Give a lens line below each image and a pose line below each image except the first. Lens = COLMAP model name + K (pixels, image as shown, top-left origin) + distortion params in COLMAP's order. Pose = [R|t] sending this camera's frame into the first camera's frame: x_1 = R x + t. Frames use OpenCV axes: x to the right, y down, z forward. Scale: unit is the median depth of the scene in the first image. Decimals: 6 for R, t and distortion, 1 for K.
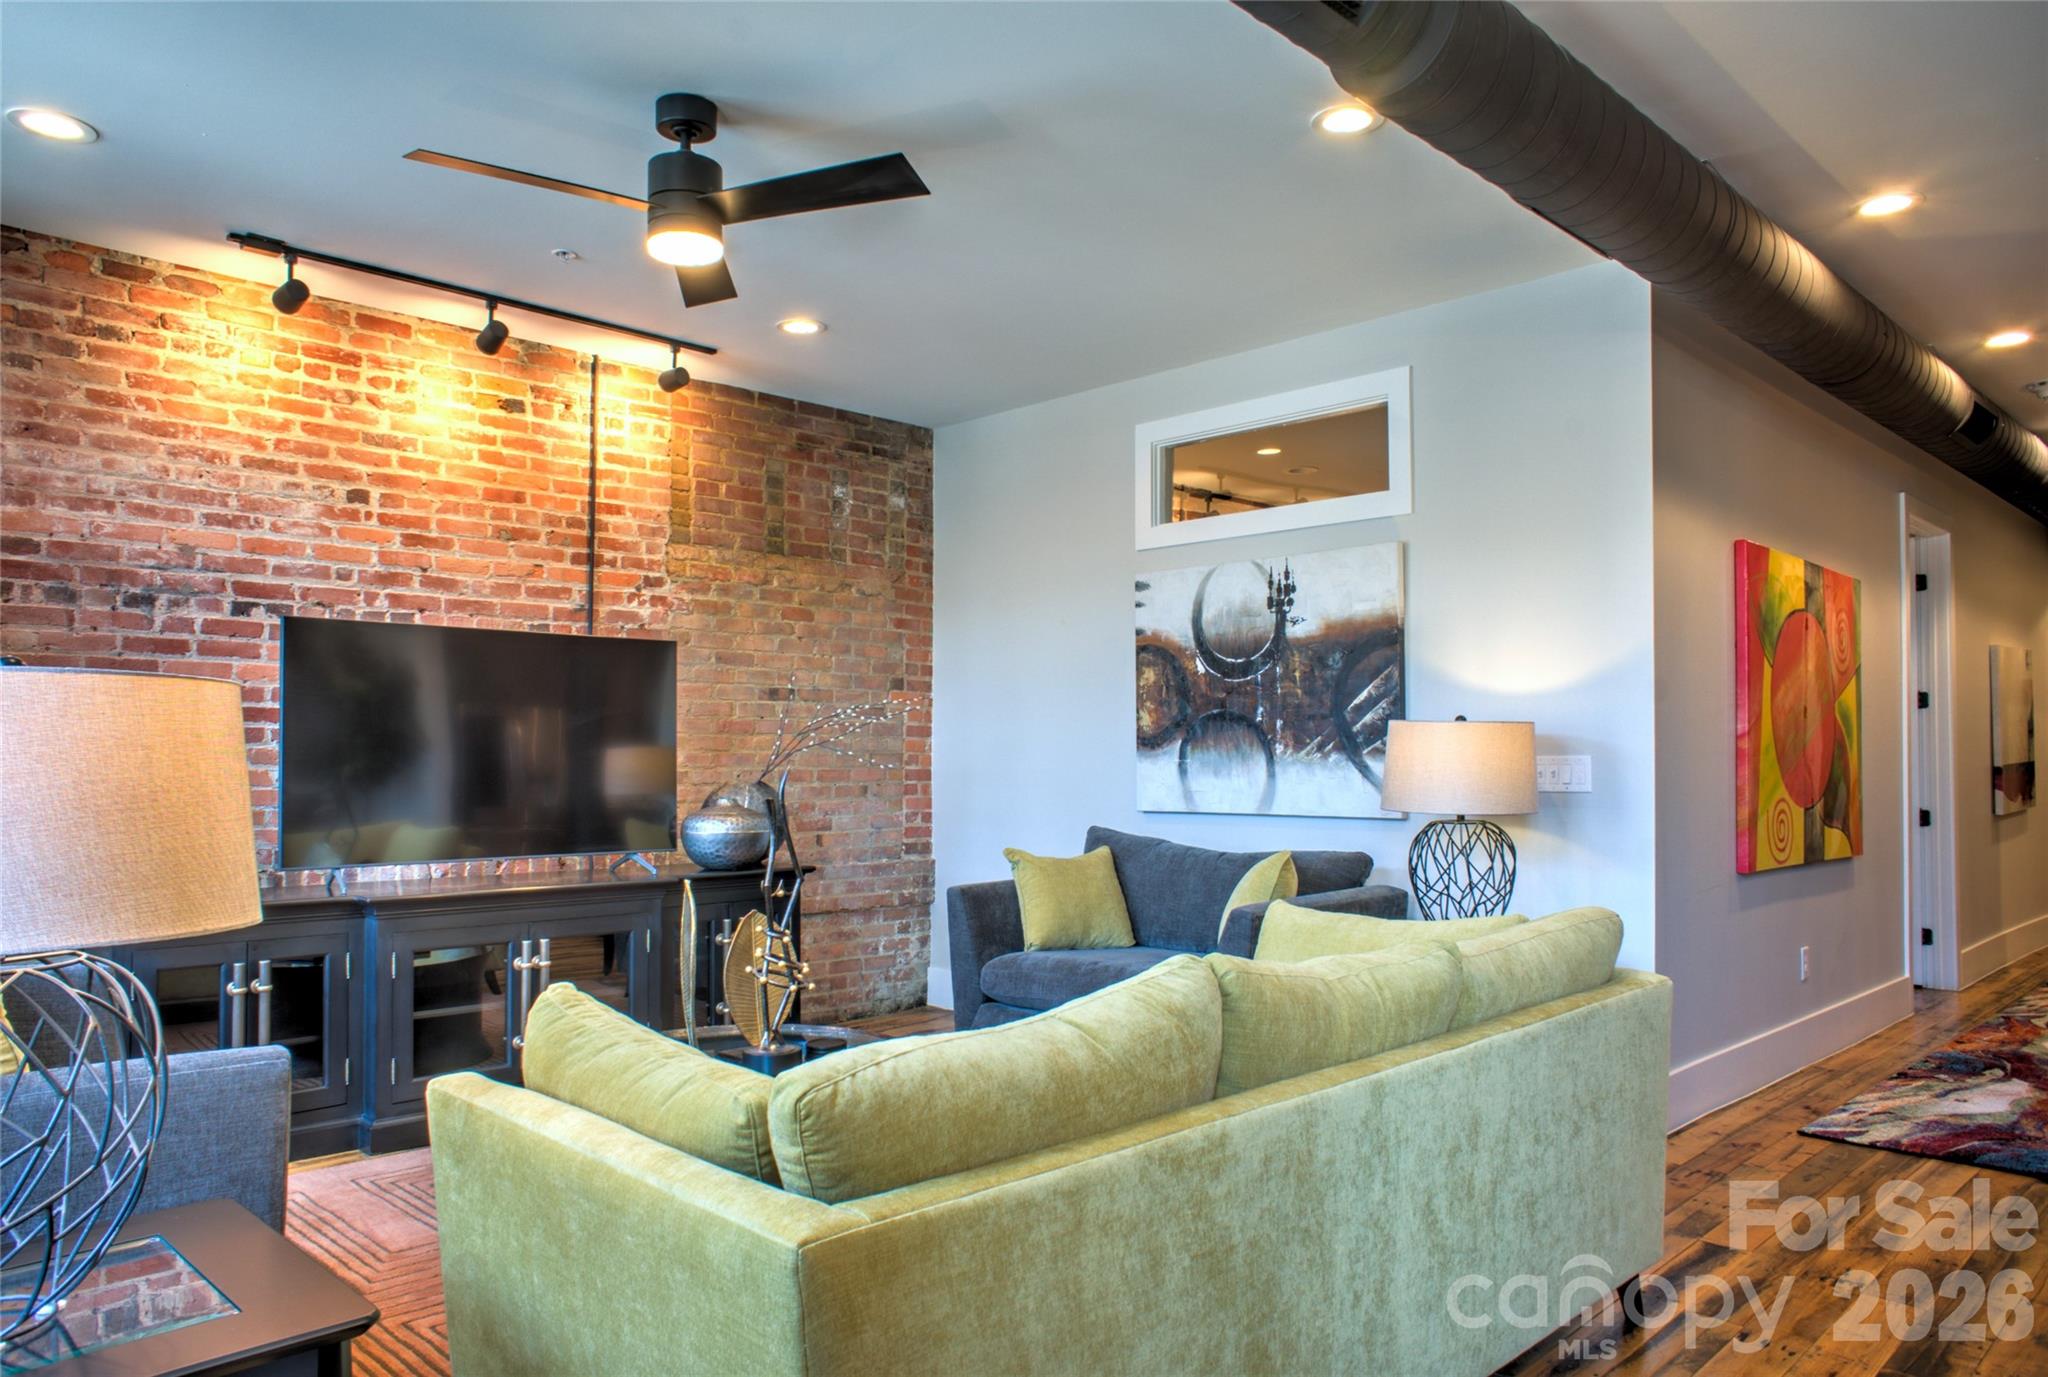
lens RADIAL K [[1392.2, 0, 1027.4], [0, 1392.2, 719.1], [0, 0, 1]] dist [-0.071425, 0.092265]
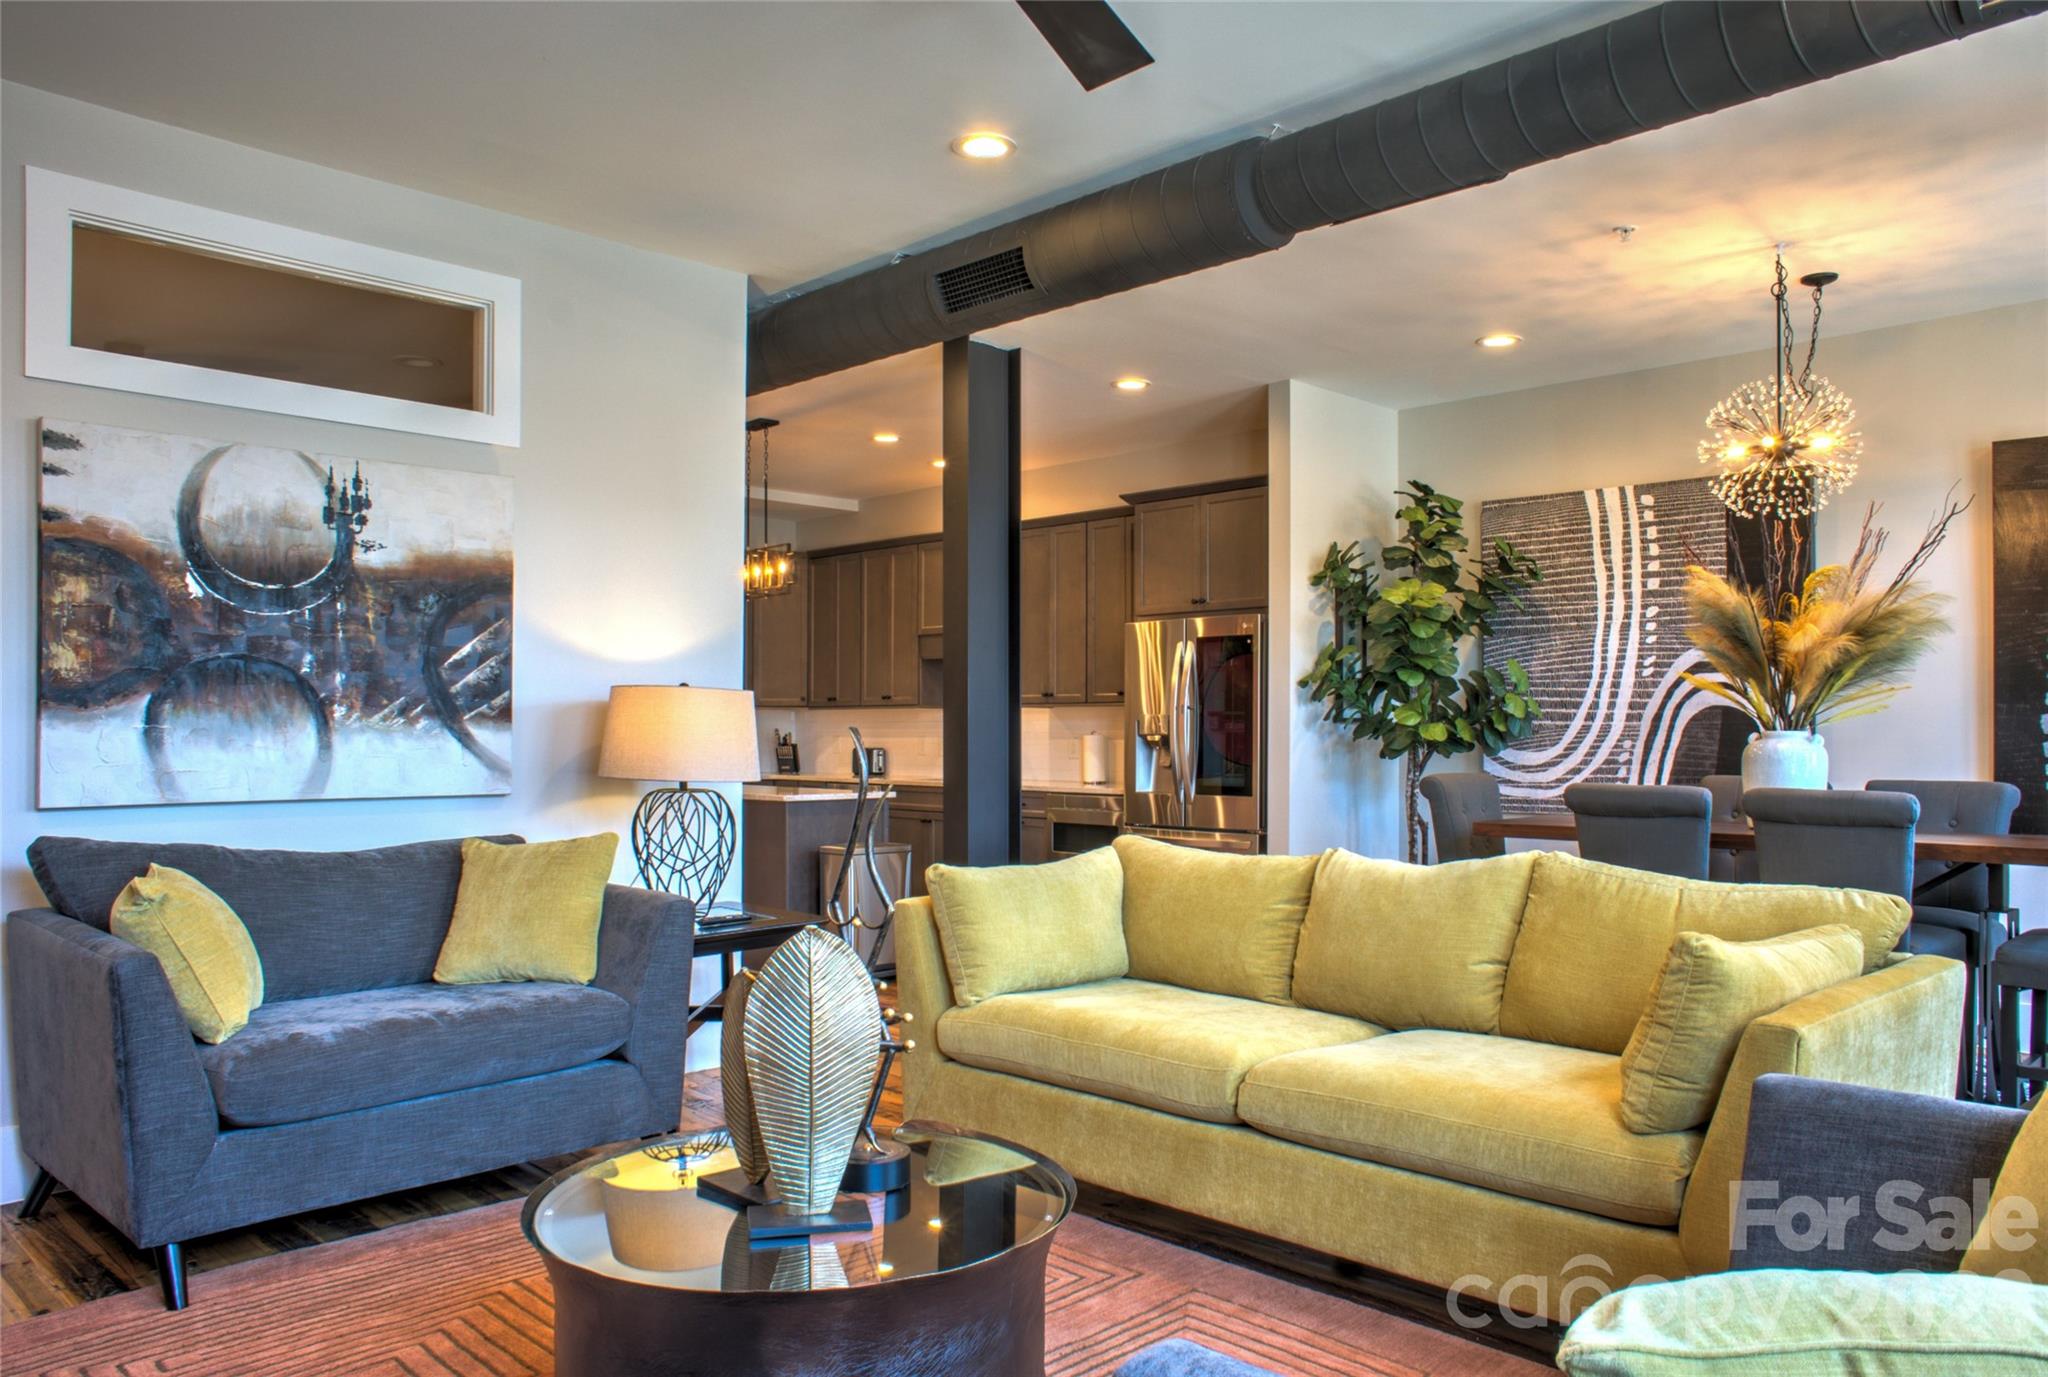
lens RADIAL K [[1454.3, 0, 1022.3], [0, 1454.3, 723.9], [0, 0, 1]] dist [-0.074260, 0.101481]
pose [[0.012502, 0.005625, 0.999906, -0.600195], [-0.032493, 0.999458, -0.005216, 0.020343], [-0.999394, -0.032424, 0.012678, 0.625713]]
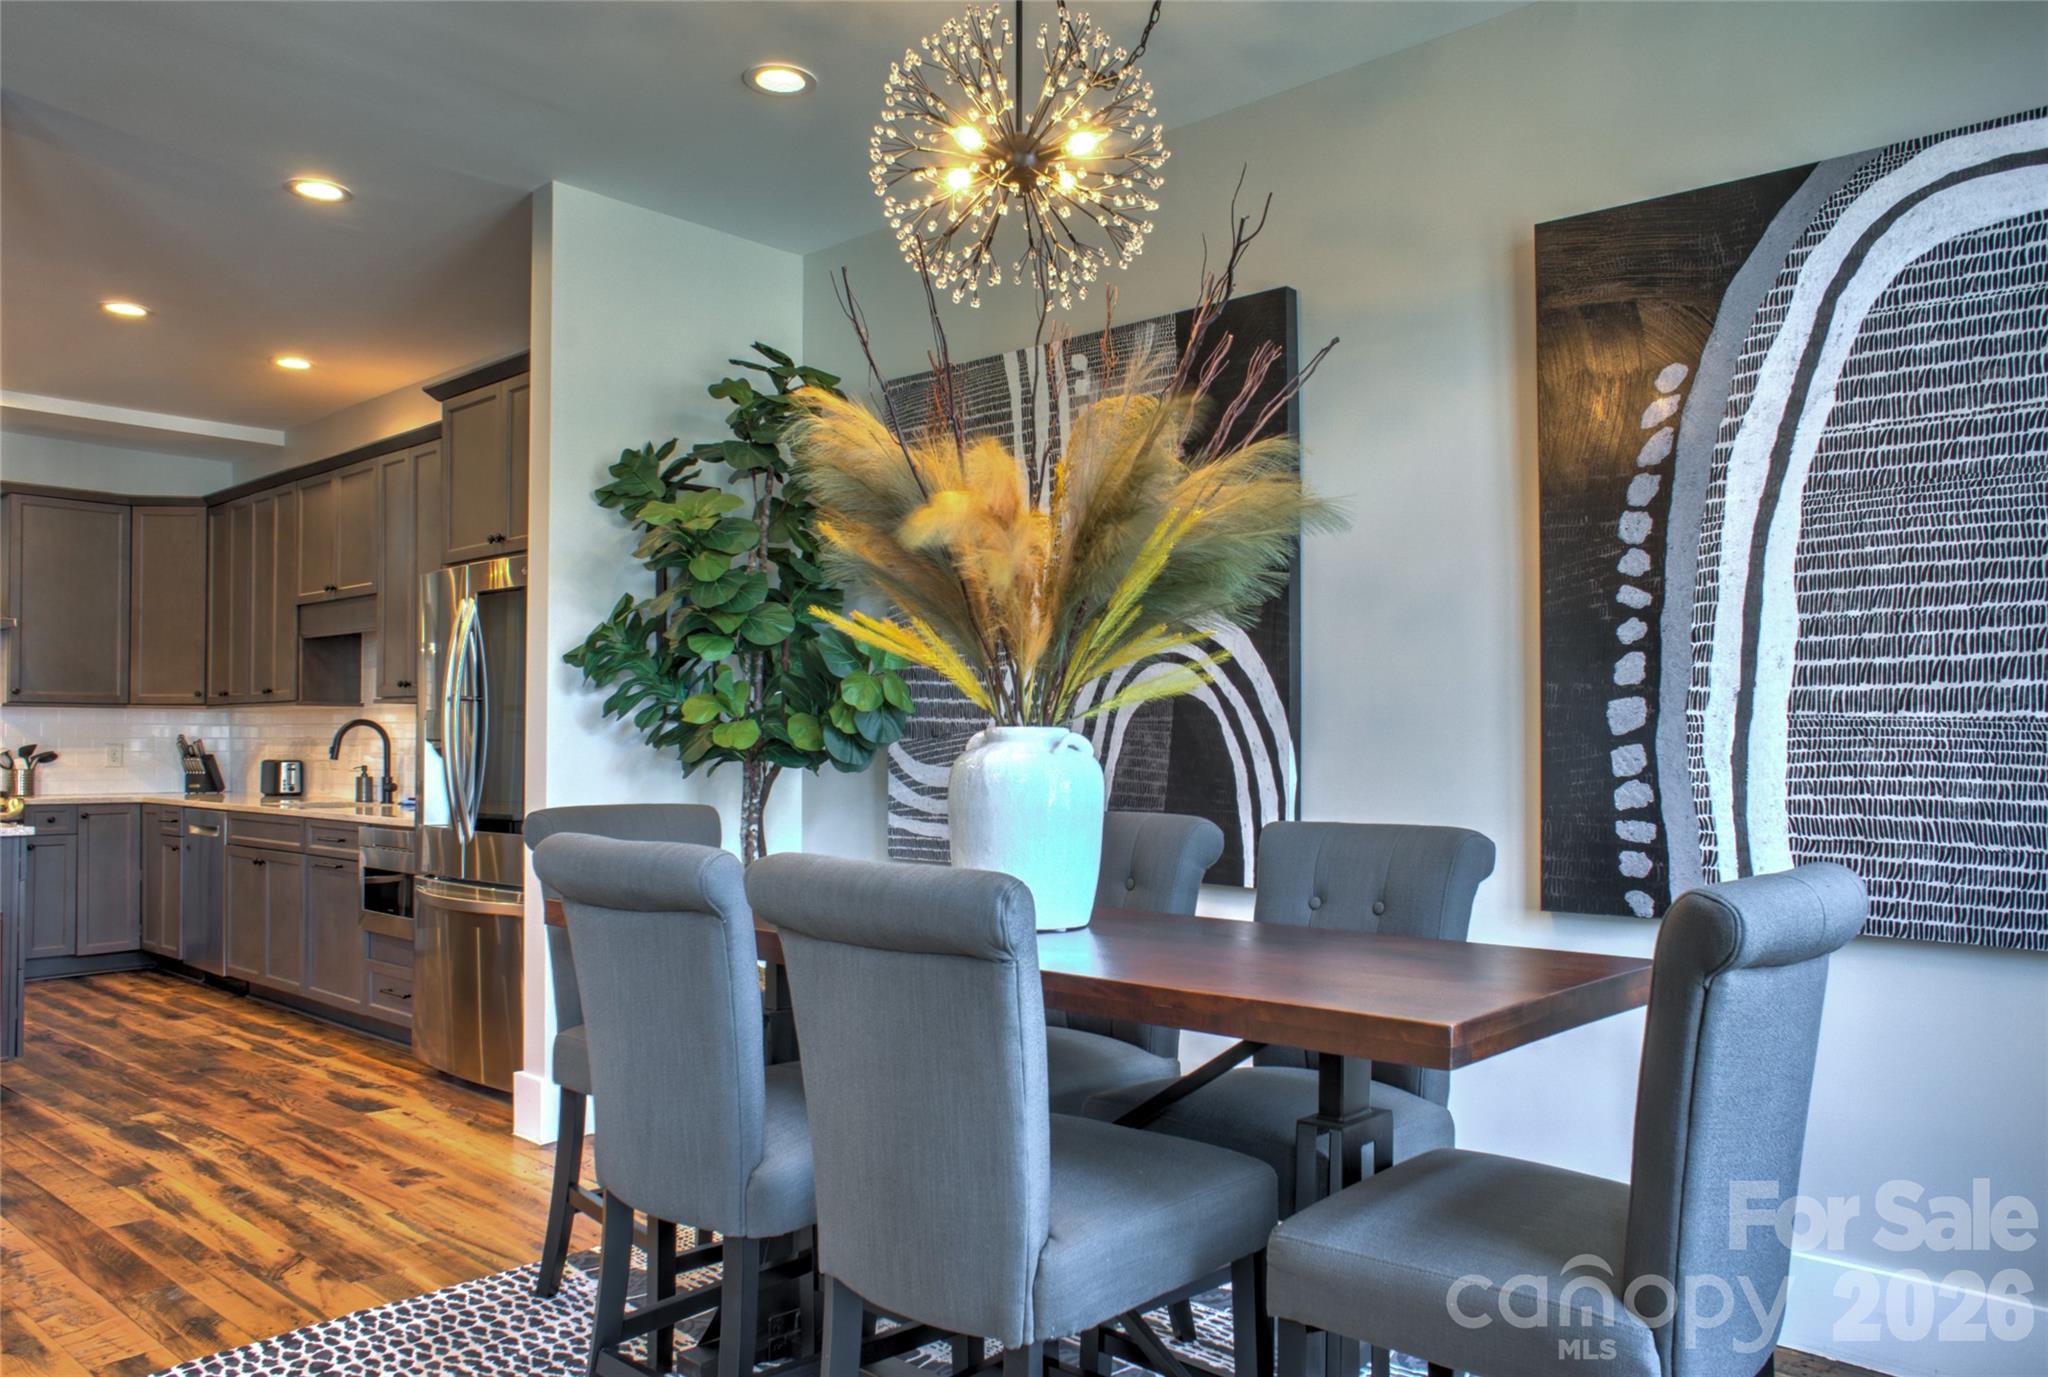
lens RADIAL K [[1490.5, 0, 1037.3], [0, 1490.5, 734.1], [0, 0, 1]] dist [-0.083520, 0.127835]
pose [[-0.045280, 0.007150, 0.998949, -0.163237], [-0.033571, 0.999399, -0.008675, 0.010877], [-0.998410, -0.033928, -0.045012, 0.175925]]
